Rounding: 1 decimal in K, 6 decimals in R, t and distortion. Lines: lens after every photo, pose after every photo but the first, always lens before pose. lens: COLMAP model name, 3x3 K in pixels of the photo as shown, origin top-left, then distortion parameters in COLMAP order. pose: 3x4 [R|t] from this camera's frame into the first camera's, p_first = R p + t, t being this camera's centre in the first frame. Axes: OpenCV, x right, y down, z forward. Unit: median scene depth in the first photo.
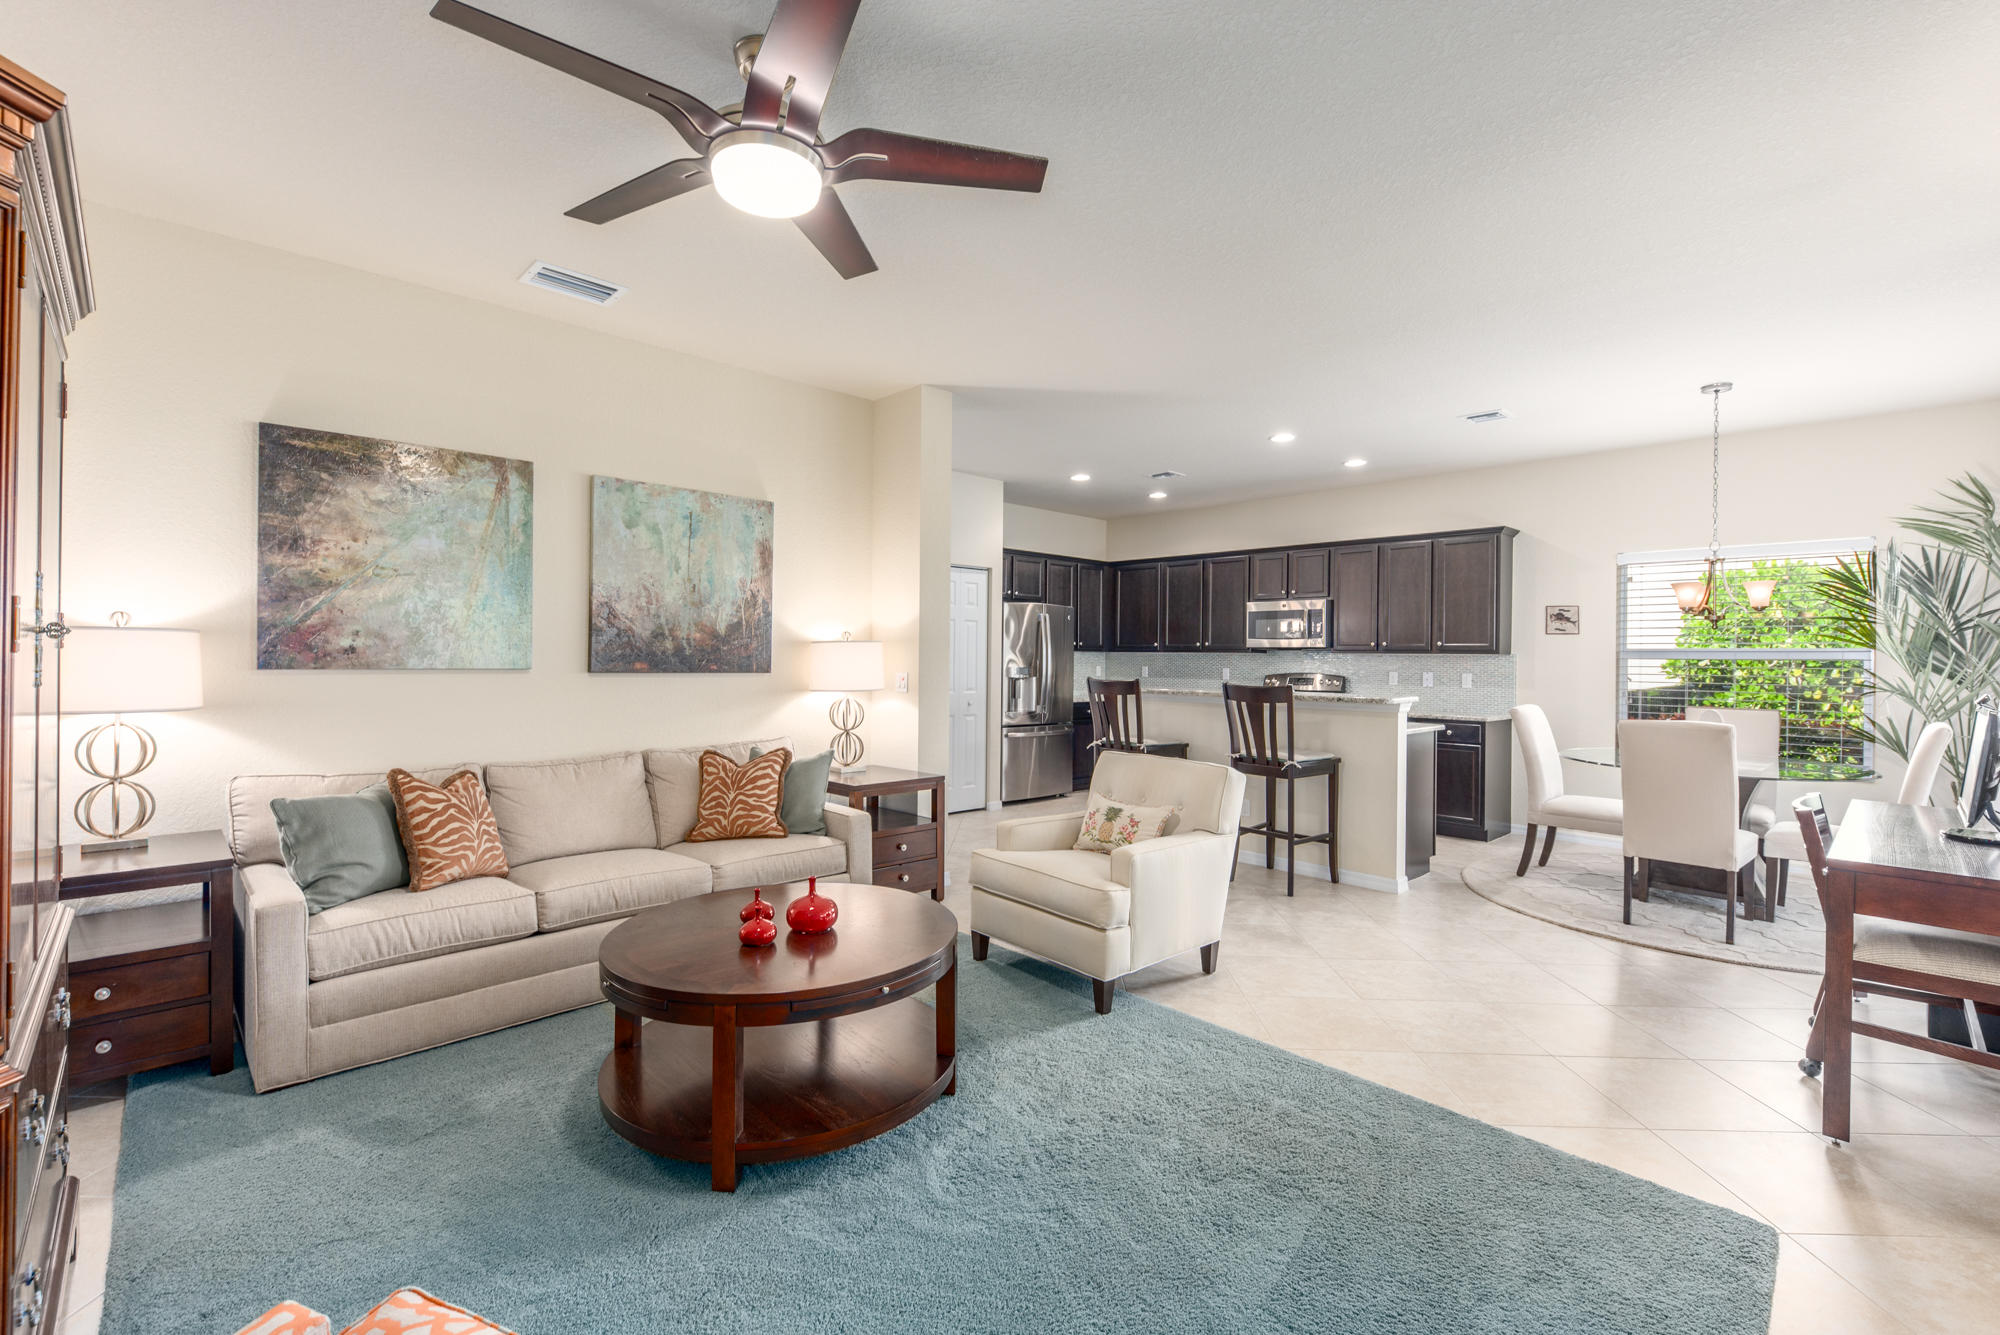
lens RADIAL K [[903.0, 0, 996.4], [0, 903.0, 660.1], [0, 0, 1]] dist [0.002427, 0.000616]
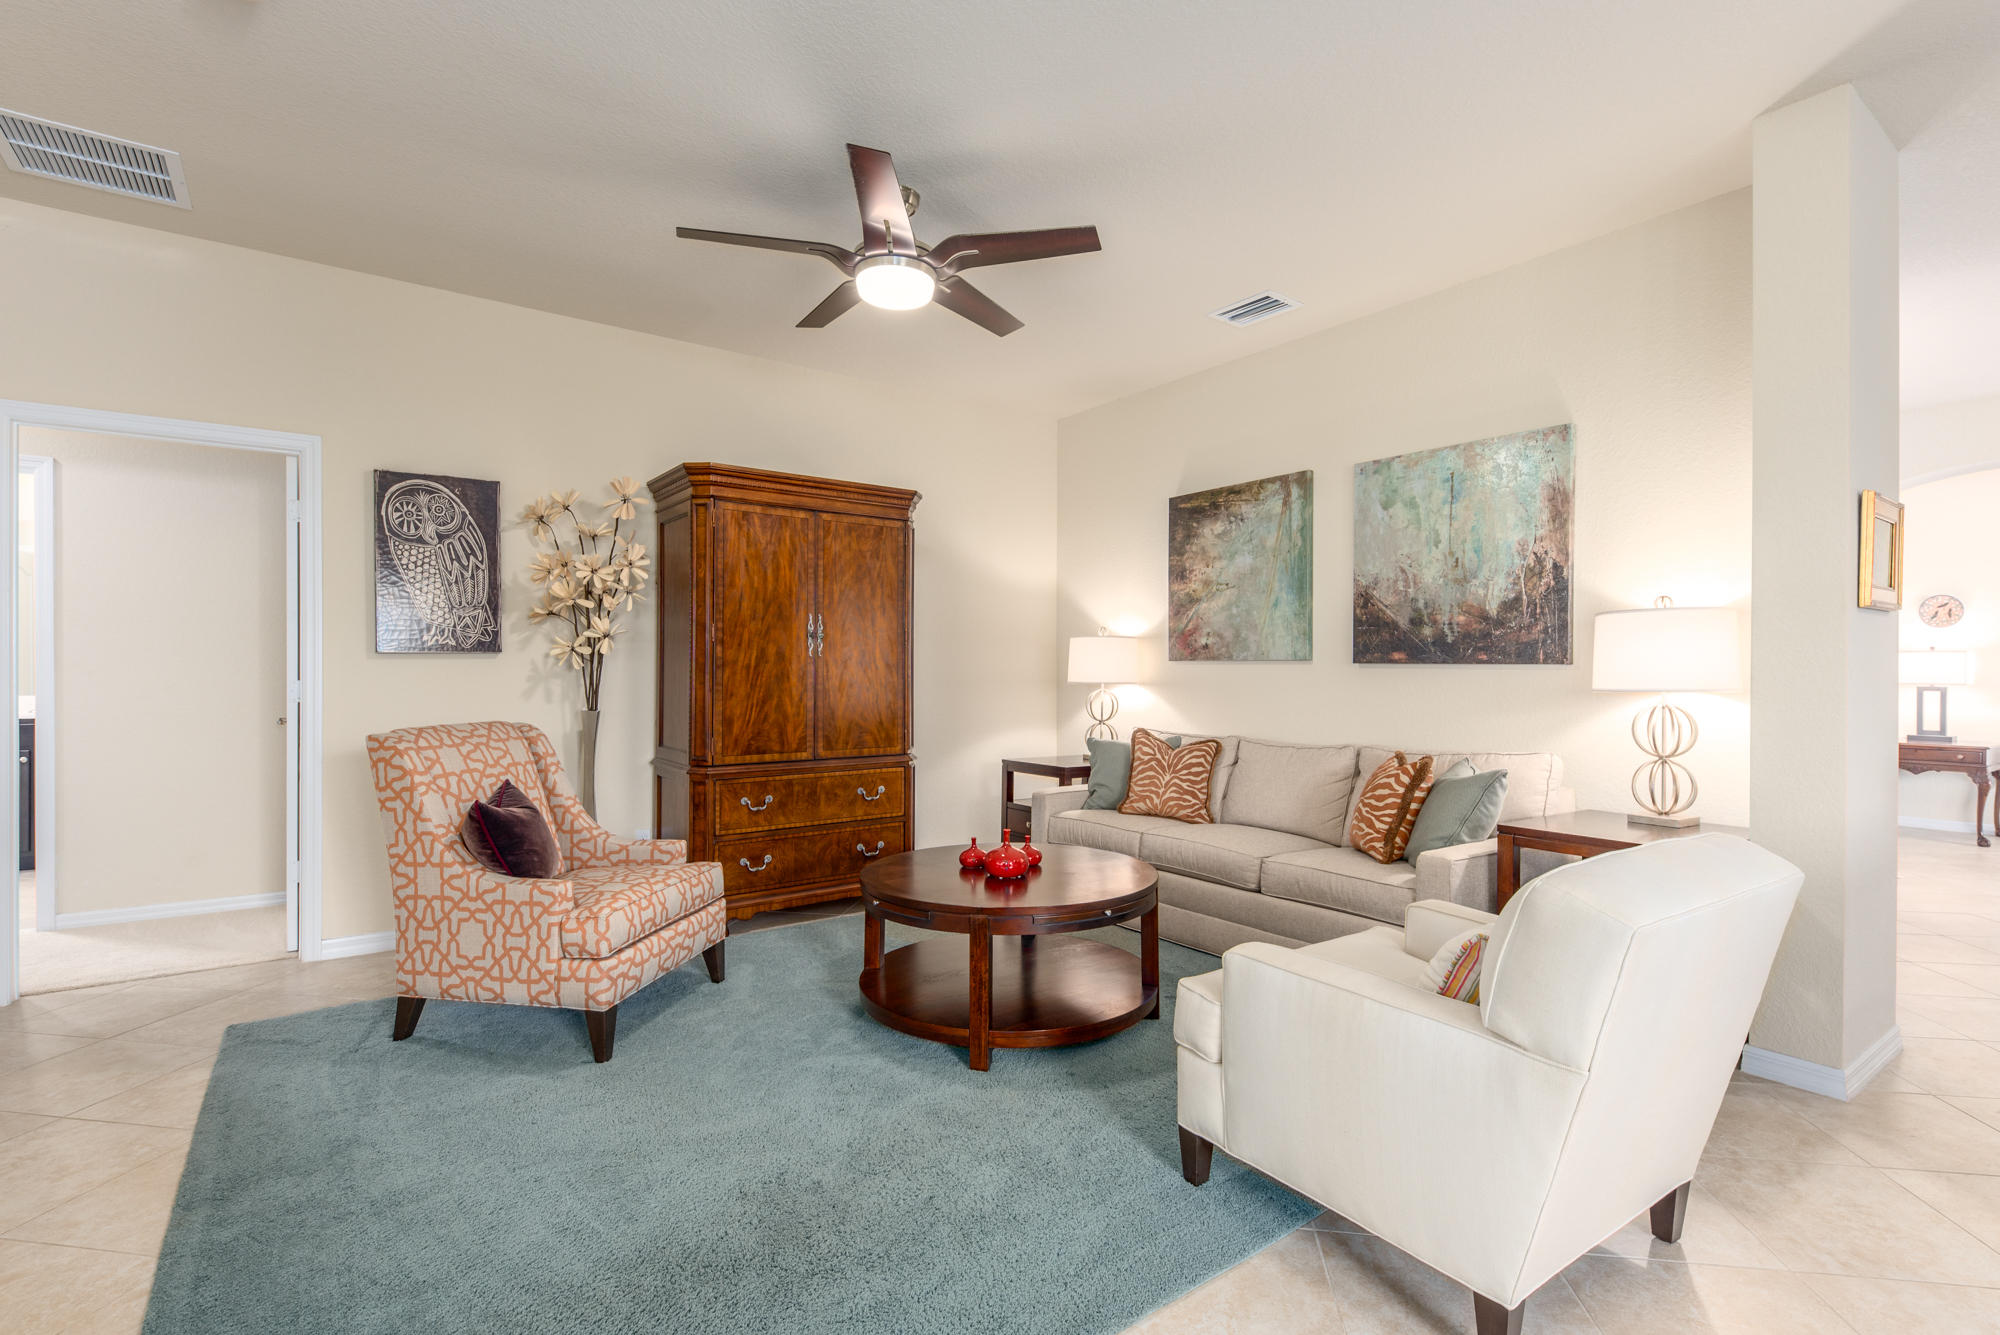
lens RADIAL K [[903.0, 0, 979.0], [0, 903.0, 674.5], [0, 0, 1]] dist [0.002427, 0.000616]
pose [[-0.143698, 0.002768, -0.989618, 0.619880], [-0.001577, 0.999994, 0.003026, 0.025044], [0.989620, 0.001996, -0.143693, 0.757156]]
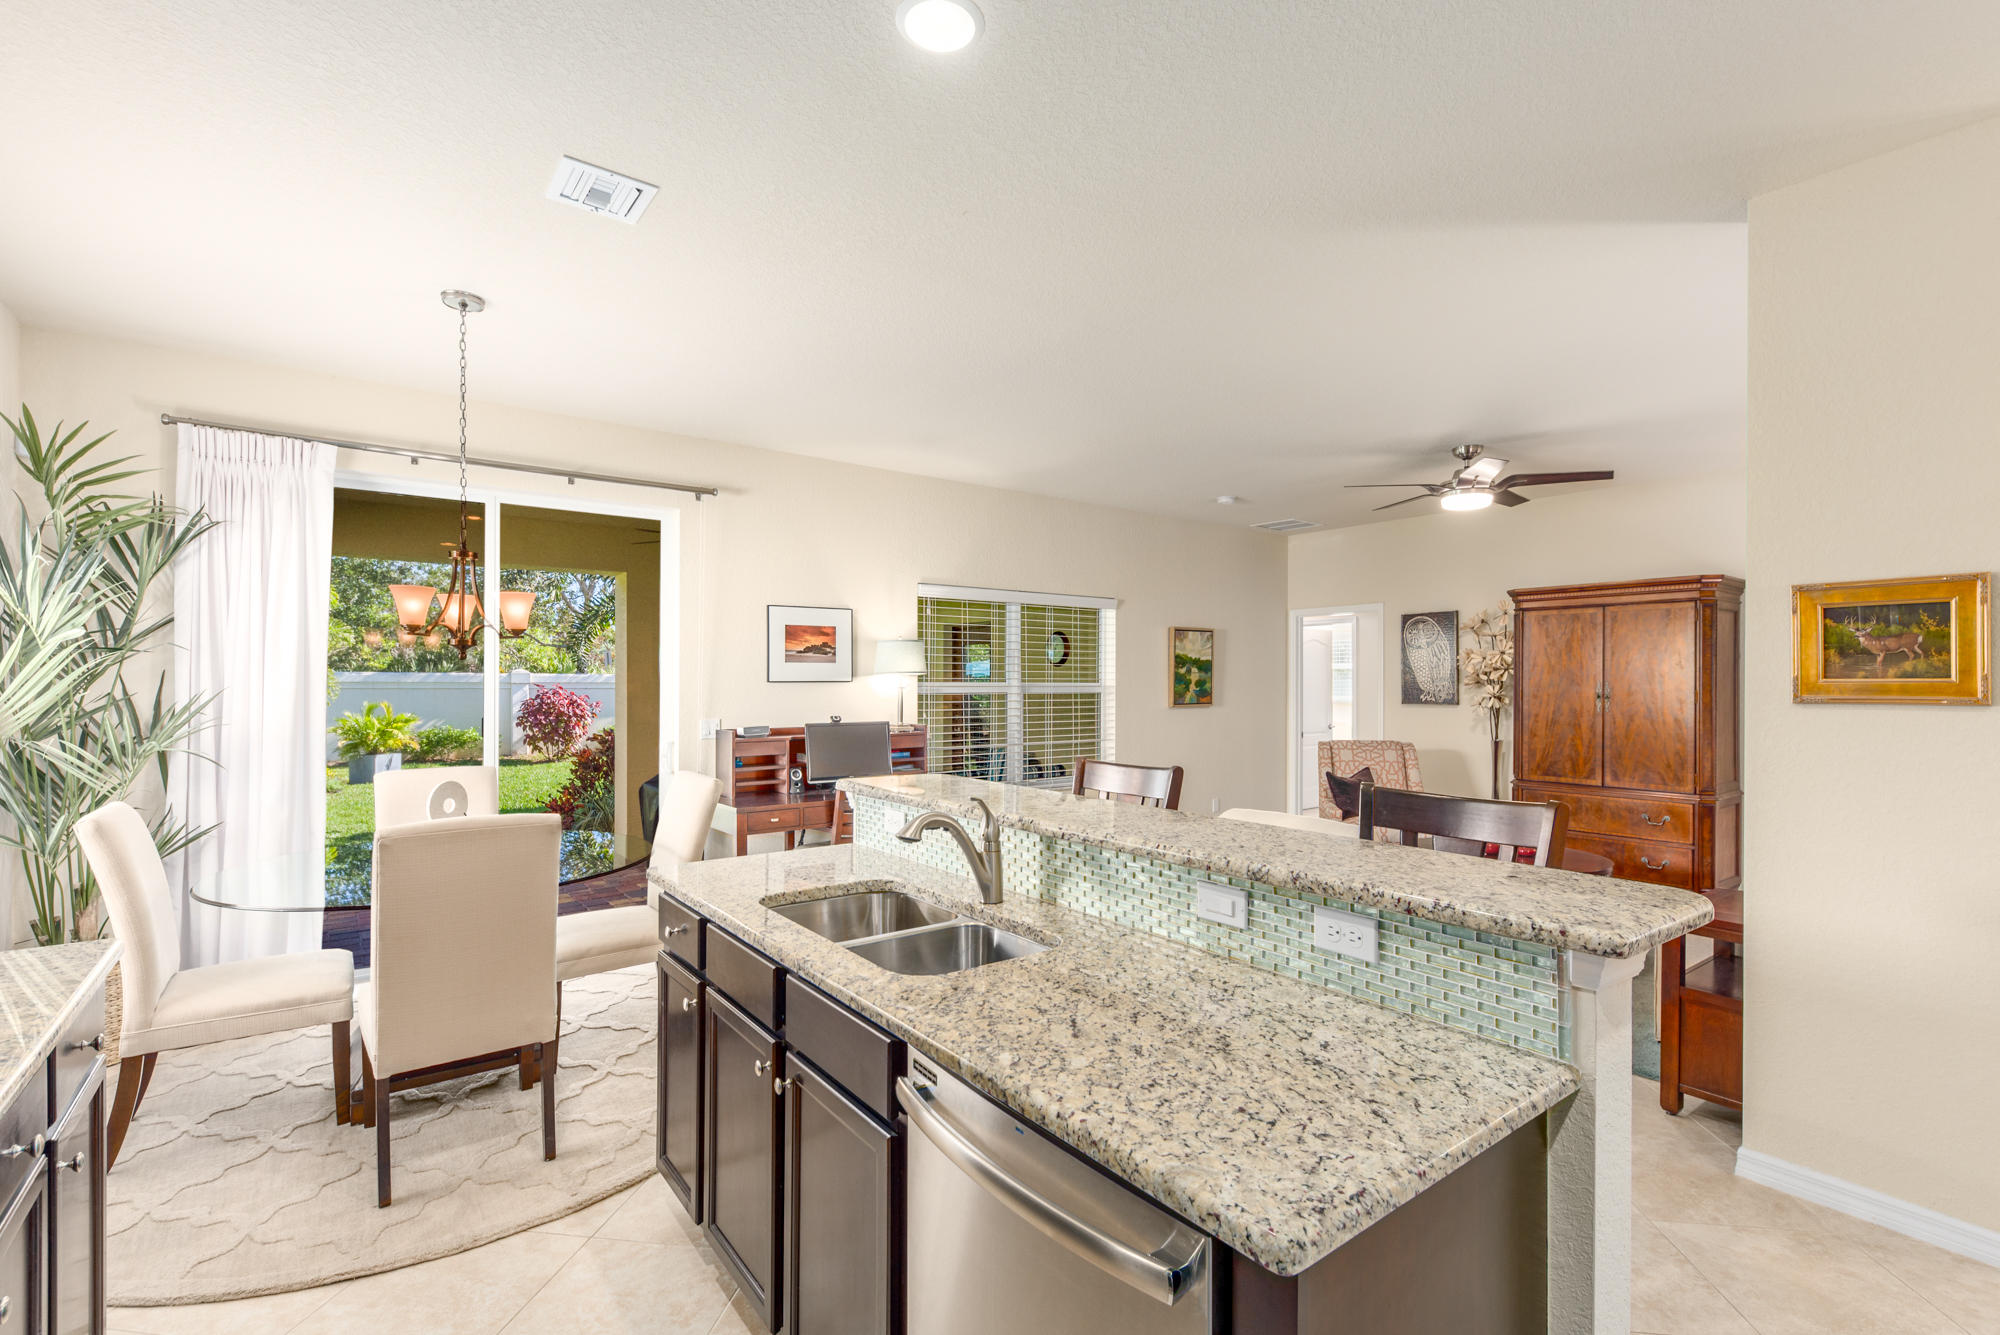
lens RADIAL K [[903.0, 0, 1004.4], [0, 903.0, 682.1], [0, 0, 1]] dist [0.002427, 0.000616]
pose [[-0.994035, -0.007171, 0.108825, 0.457429], [-0.007647, 0.999963, -0.003959, -0.014327], [-0.108793, -0.004767, -0.994053, 1.679200]]
